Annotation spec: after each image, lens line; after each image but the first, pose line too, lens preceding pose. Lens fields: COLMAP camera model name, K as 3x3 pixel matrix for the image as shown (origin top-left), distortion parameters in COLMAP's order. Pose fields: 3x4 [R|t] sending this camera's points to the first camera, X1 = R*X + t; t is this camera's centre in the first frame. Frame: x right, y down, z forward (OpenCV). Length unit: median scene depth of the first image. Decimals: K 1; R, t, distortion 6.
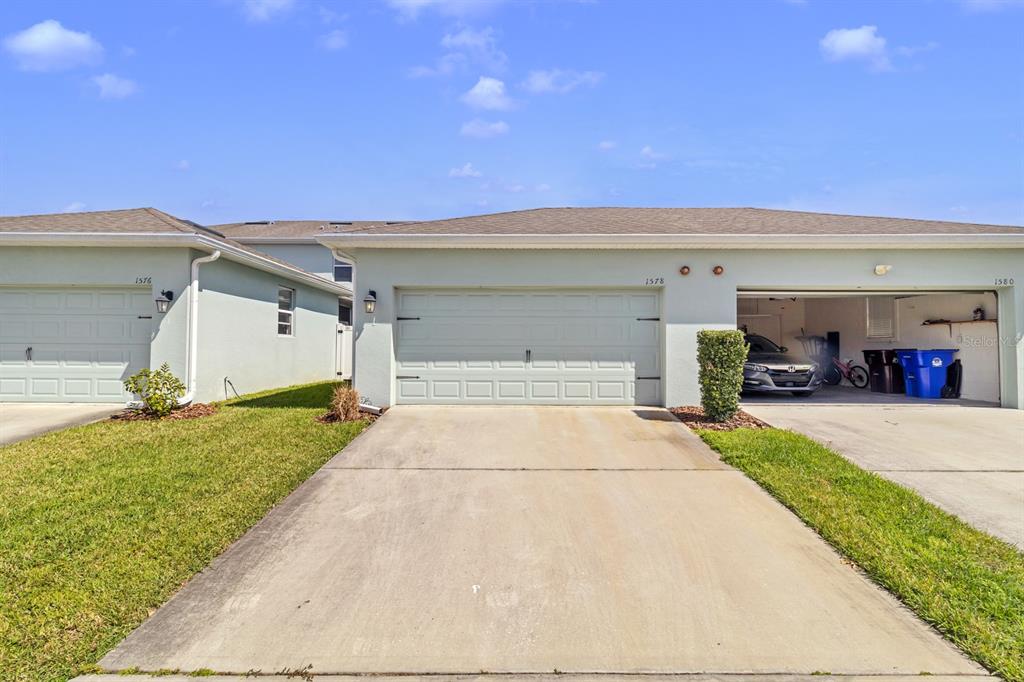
lens RADIAL K [[490.6, 0, 524.2], [0, 490.6, 341.1], [0, 0, 1]] dist [0.001089, 0.000215]
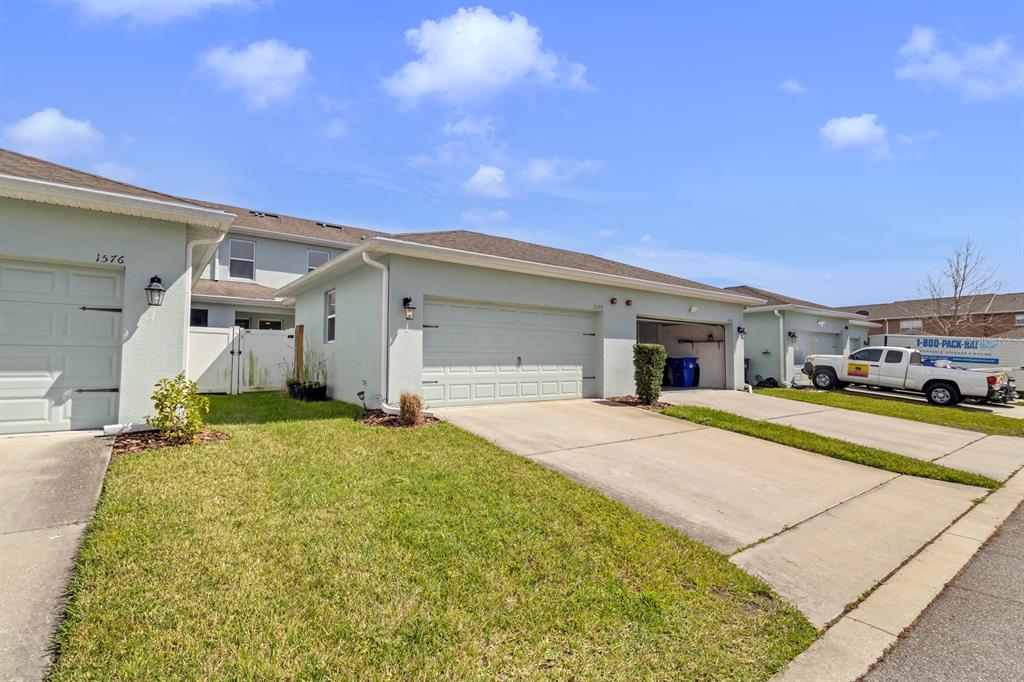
lens RADIAL K [[487.2, 0, 516.1], [0, 487.2, 342.6], [0, 0, 1]] dist [-0.004161, -0.000316]
pose [[0.786606, 0.022506, 0.617045, -0.741314], [-0.010078, 0.999670, -0.023614, 0.012122], [-0.617373, 0.012357, 0.786574, 0.060706]]
